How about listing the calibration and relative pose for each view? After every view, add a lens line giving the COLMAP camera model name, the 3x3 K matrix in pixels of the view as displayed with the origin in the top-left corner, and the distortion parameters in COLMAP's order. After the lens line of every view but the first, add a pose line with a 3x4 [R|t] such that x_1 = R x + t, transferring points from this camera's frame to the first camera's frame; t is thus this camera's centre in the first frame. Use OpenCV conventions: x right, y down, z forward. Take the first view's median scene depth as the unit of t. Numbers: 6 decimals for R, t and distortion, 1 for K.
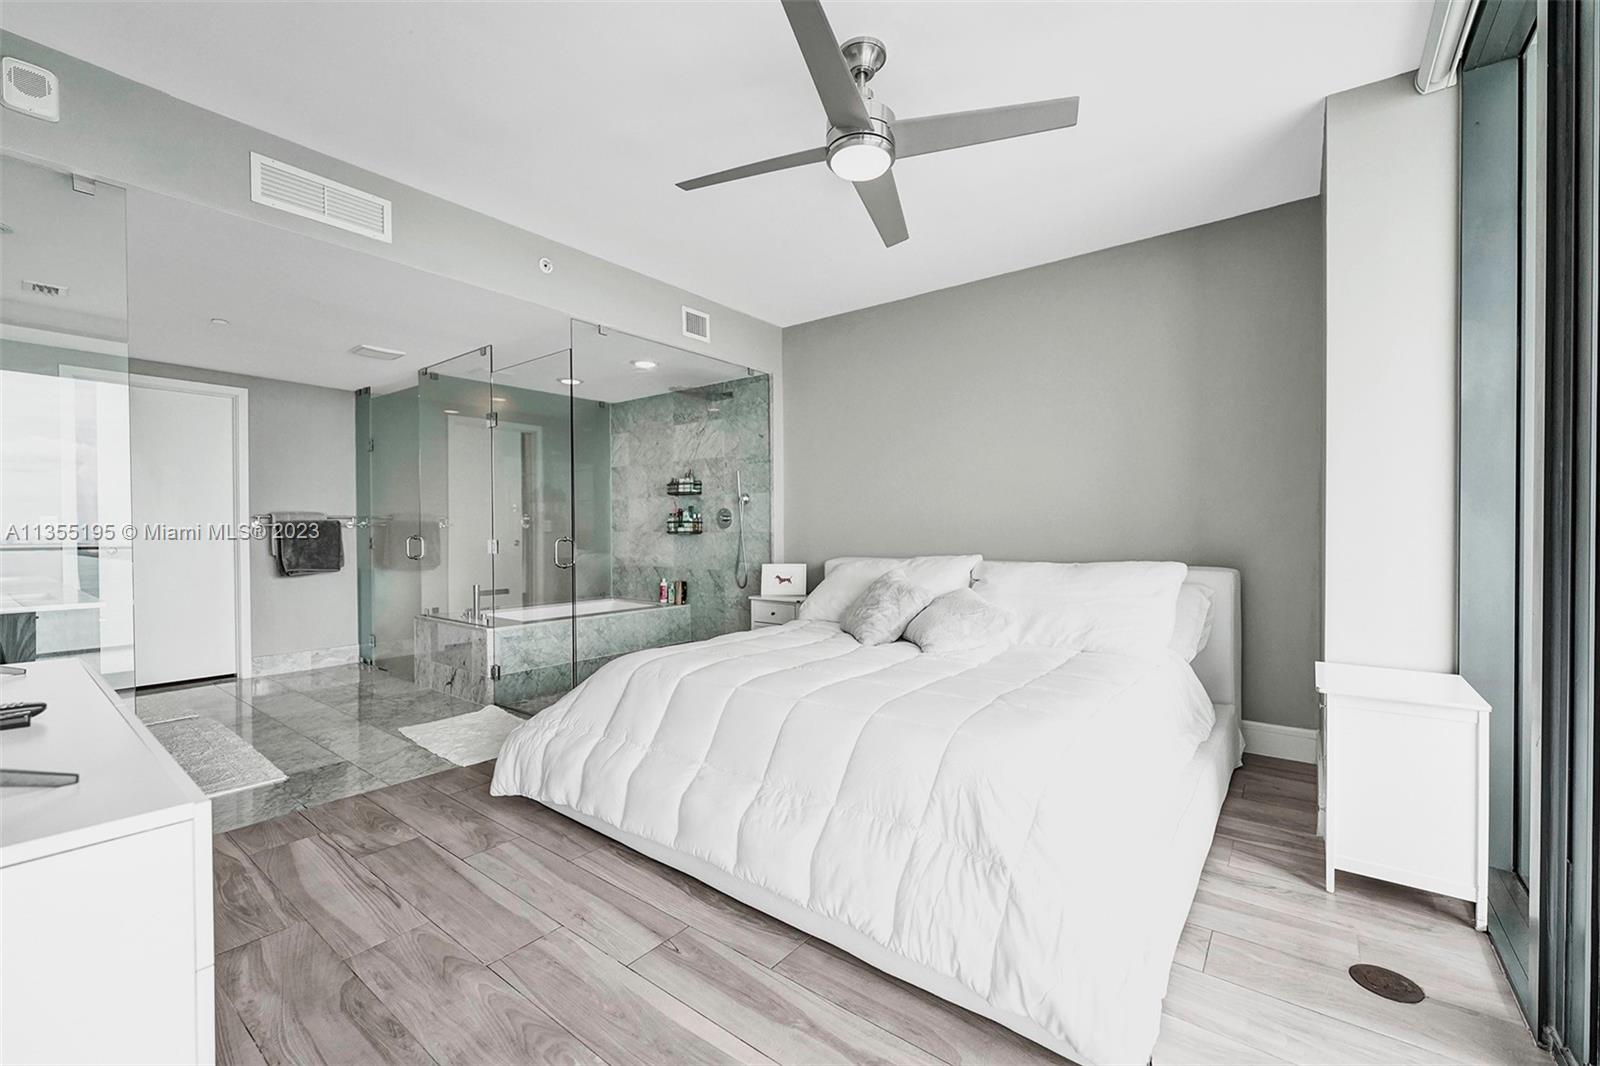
lens RADIAL K [[662.3, 0, 795.0], [0, 662.3, 534.2], [0, 0, 1]] dist [0.001114, -0.000676]
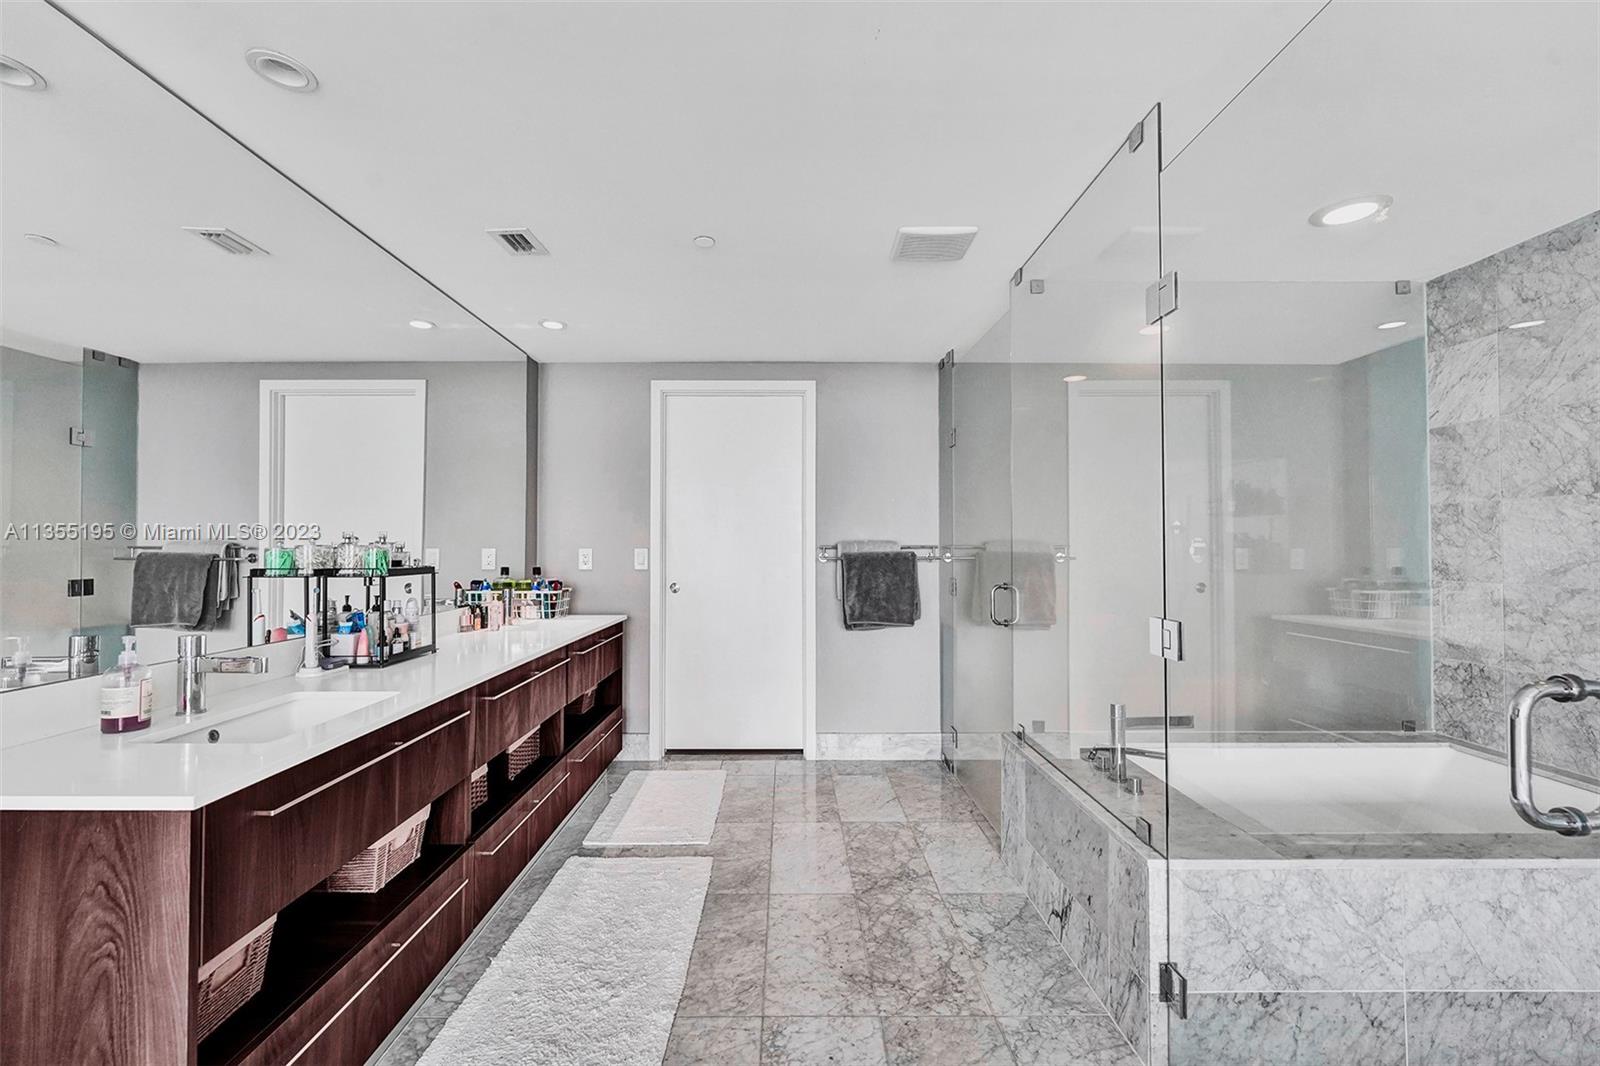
lens RADIAL K [[662.3, 0, 797.2], [0, 662.3, 537.3], [0, 0, 1]] dist [0.001114, -0.000676]
pose [[0.631636, -0.007768, -0.775226, -0.237612], [-0.008381, 0.999823, -0.016847, -0.023764], [0.775220, 0.017138, 0.631459, 0.482691]]
